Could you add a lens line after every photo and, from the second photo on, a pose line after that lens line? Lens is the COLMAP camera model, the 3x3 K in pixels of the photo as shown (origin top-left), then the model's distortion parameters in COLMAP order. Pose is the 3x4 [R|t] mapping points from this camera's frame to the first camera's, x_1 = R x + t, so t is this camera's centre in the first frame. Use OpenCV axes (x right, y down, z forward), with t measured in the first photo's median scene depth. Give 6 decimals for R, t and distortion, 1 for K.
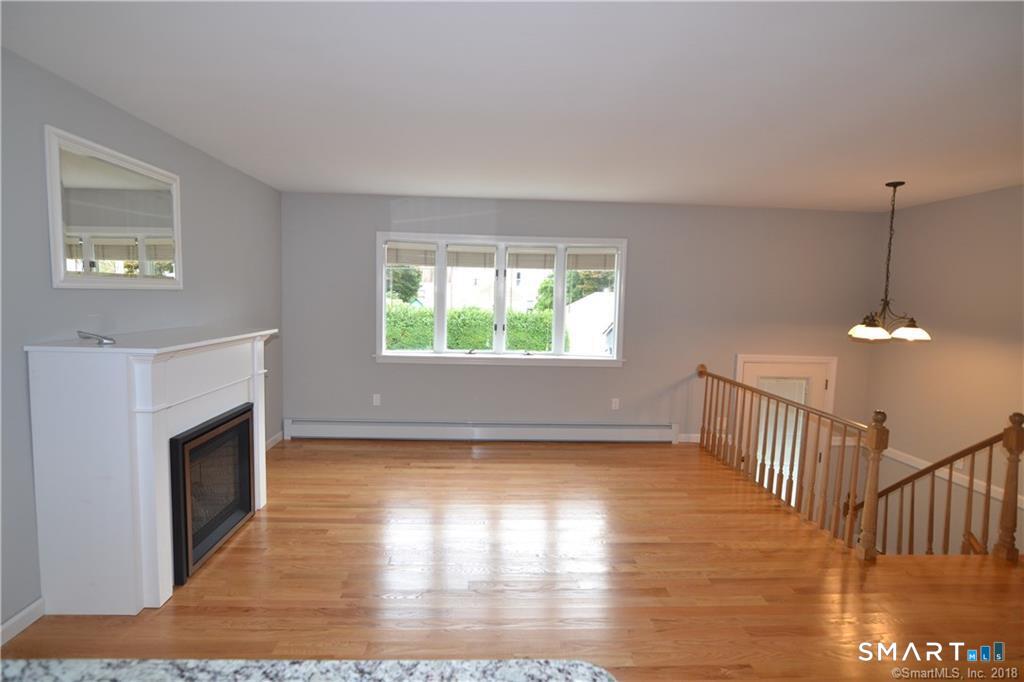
lens RADIAL K [[527.0, 0, 499.4], [0, 527.0, 343.8], [0, 0, 1]] dist [-0.021088, 0.005312]
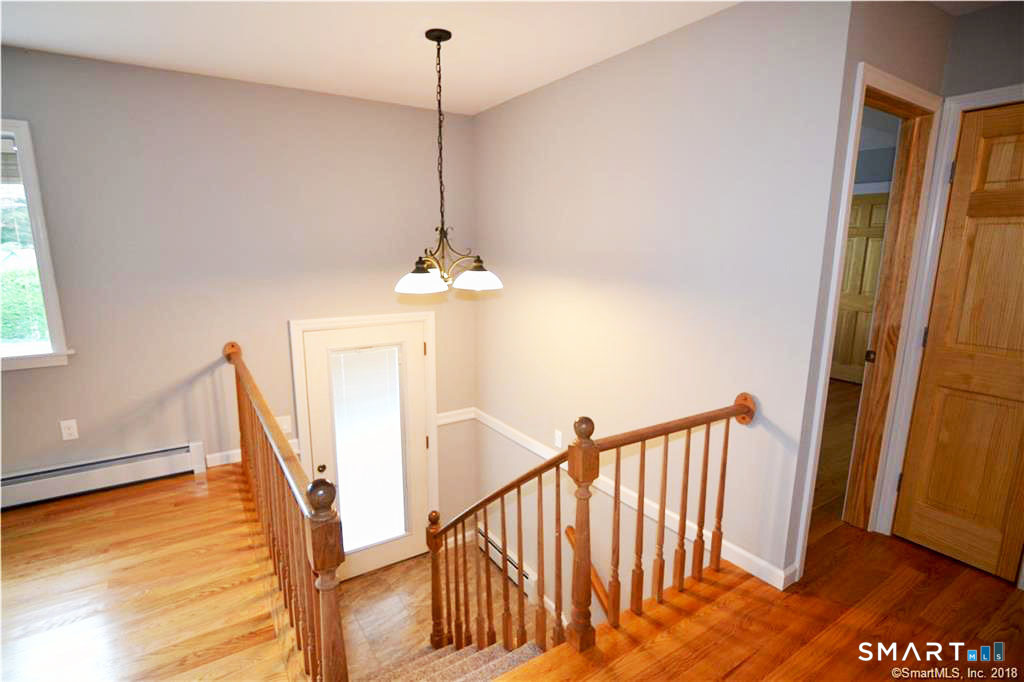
lens RADIAL K [[503.1, 0, 500.9], [0, 503.1, 344.3], [0, 0, 1]] dist [-0.018422, 0.000211]
pose [[0.866098, -0.117536, 0.485859, 0.390637], [0.063297, 0.989927, 0.126643, -0.014161], [-0.495850, -0.078932, 0.864813, 0.338341]]
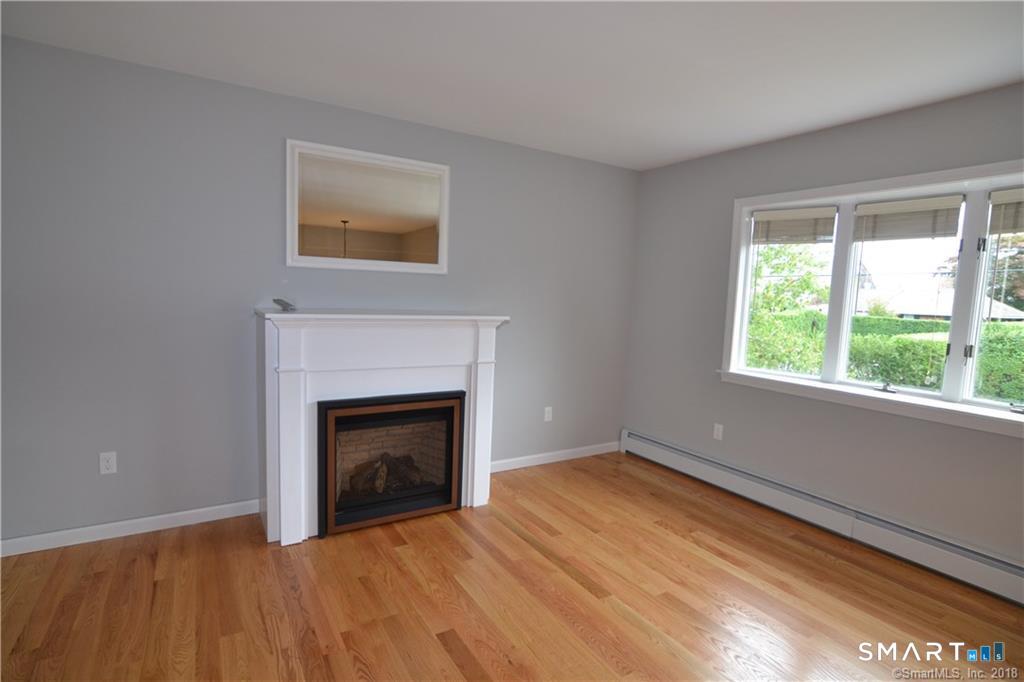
lens RADIAL K [[503.1, 0, 509.3], [0, 503.1, 342.0], [0, 0, 1]] dist [-0.018422, 0.000211]
pose [[0.482096, 0.077703, -0.872666, 0.228228], [-0.105821, 0.993931, 0.030040, -0.007284], [0.869704, 0.077864, 0.487393, 0.405753]]
